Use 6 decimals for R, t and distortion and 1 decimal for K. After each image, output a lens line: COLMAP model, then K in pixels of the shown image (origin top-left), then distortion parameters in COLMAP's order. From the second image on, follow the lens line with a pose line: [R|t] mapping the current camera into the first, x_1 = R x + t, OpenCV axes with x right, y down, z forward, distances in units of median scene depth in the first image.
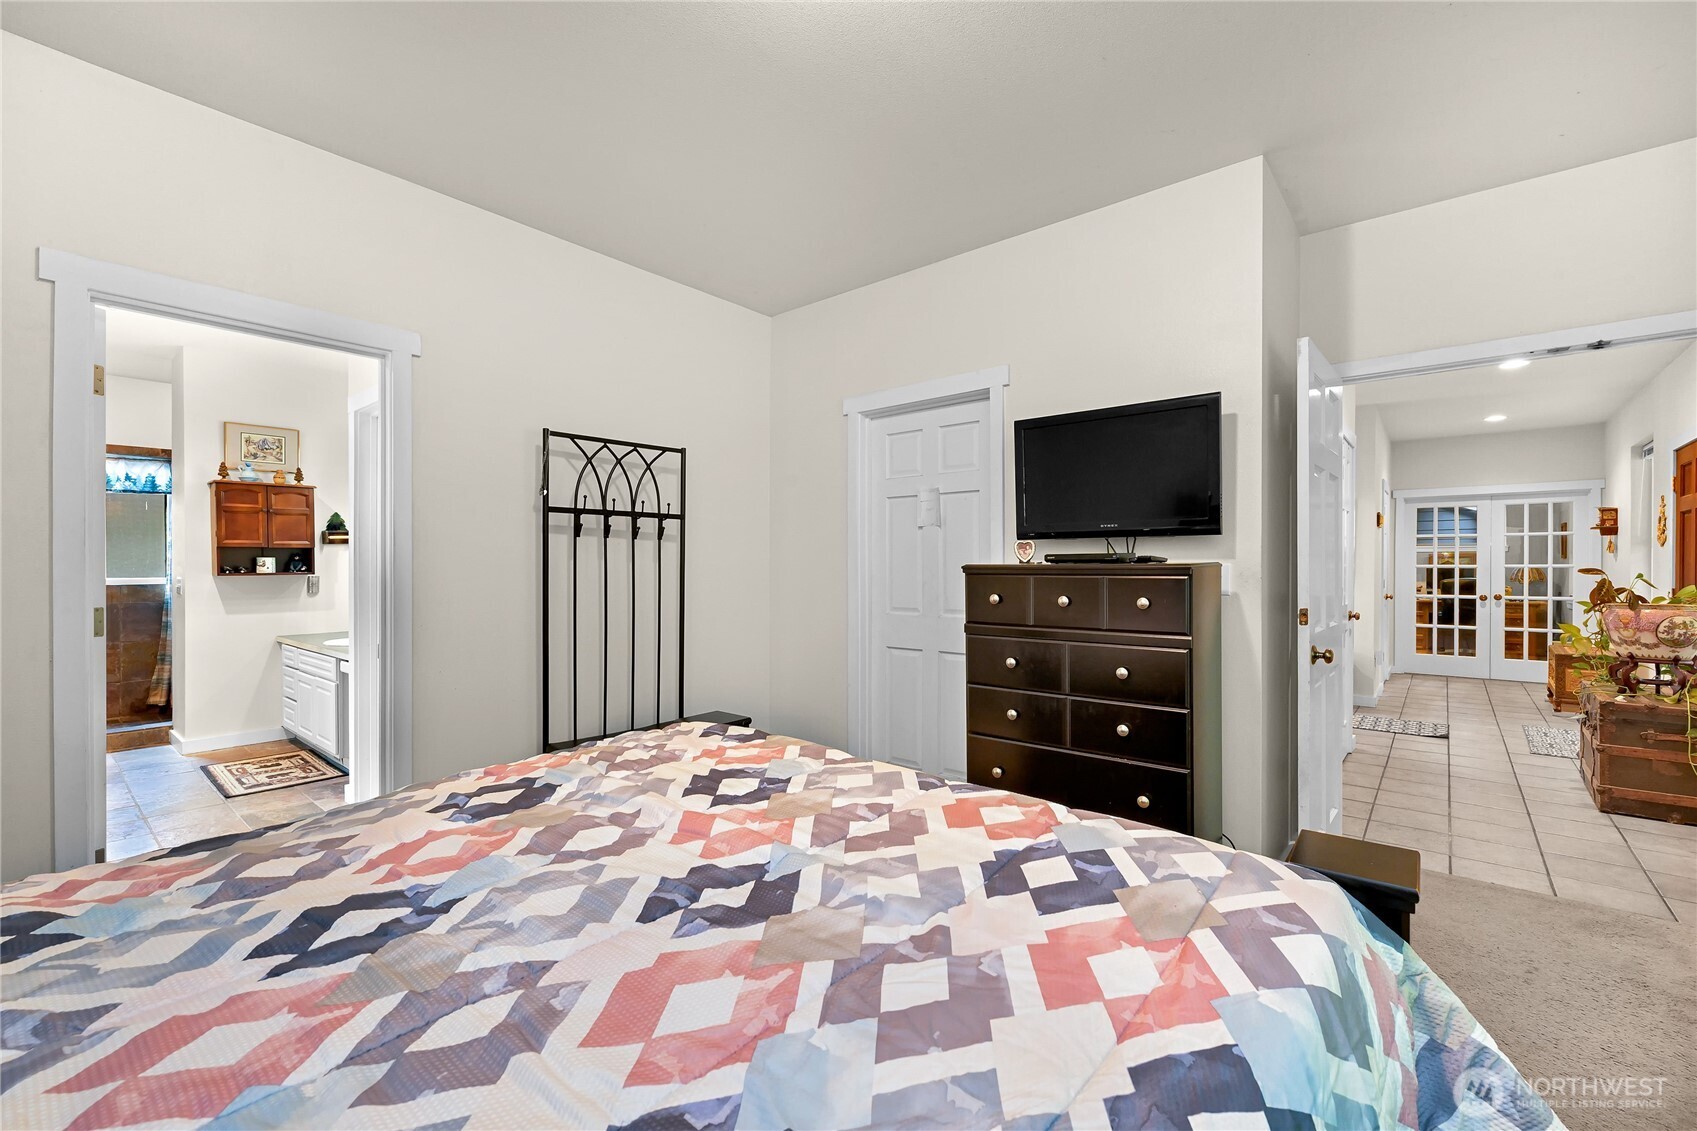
lens RADIAL K [[712.2, 0, 852.5], [0, 712.2, 571.0], [0, 0, 1]] dist [0.000723, -0.000300]
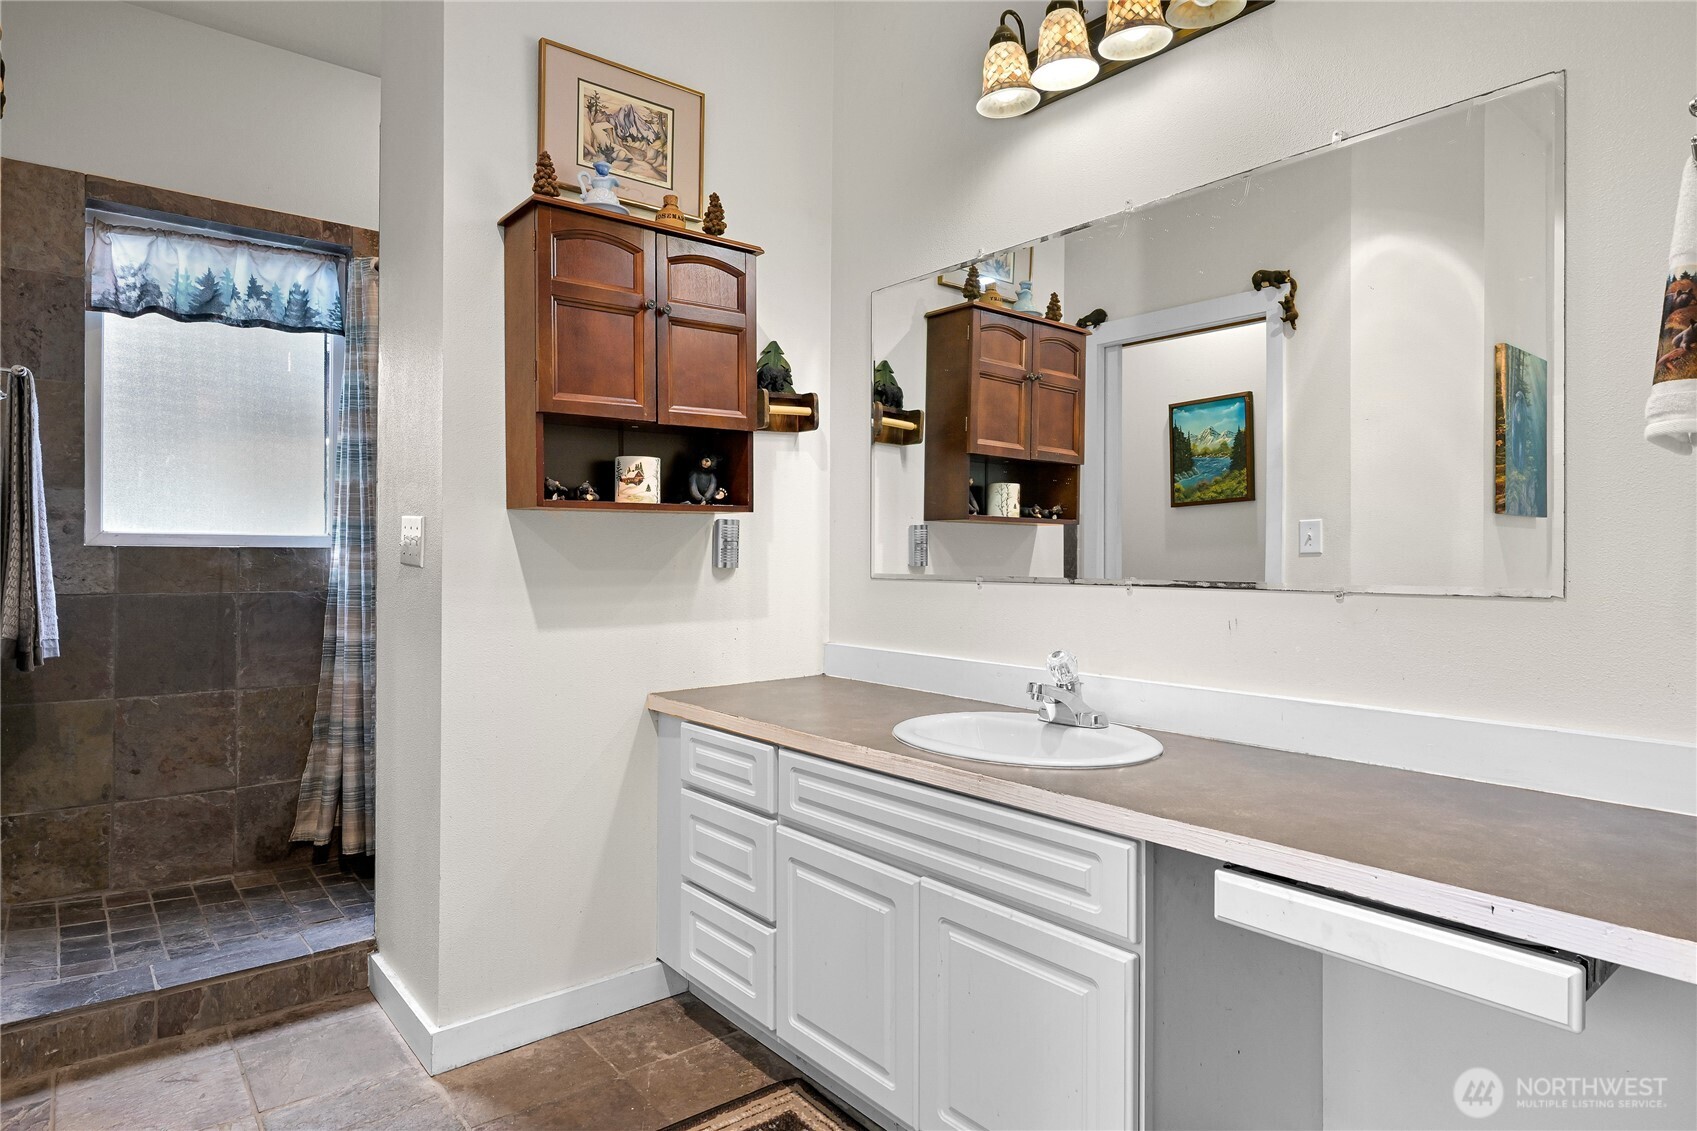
lens RADIAL K [[942.5, 0, 845.4], [0, 942.5, 558.6], [0, 0, 1]] dist [-0.002465, 0.000590]
pose [[0.983486, 0.004104, -0.180940, -0.588988], [-0.005444, 0.999961, -0.006909, 0.027493], [0.180905, 0.007780, 0.983470, 0.533766]]
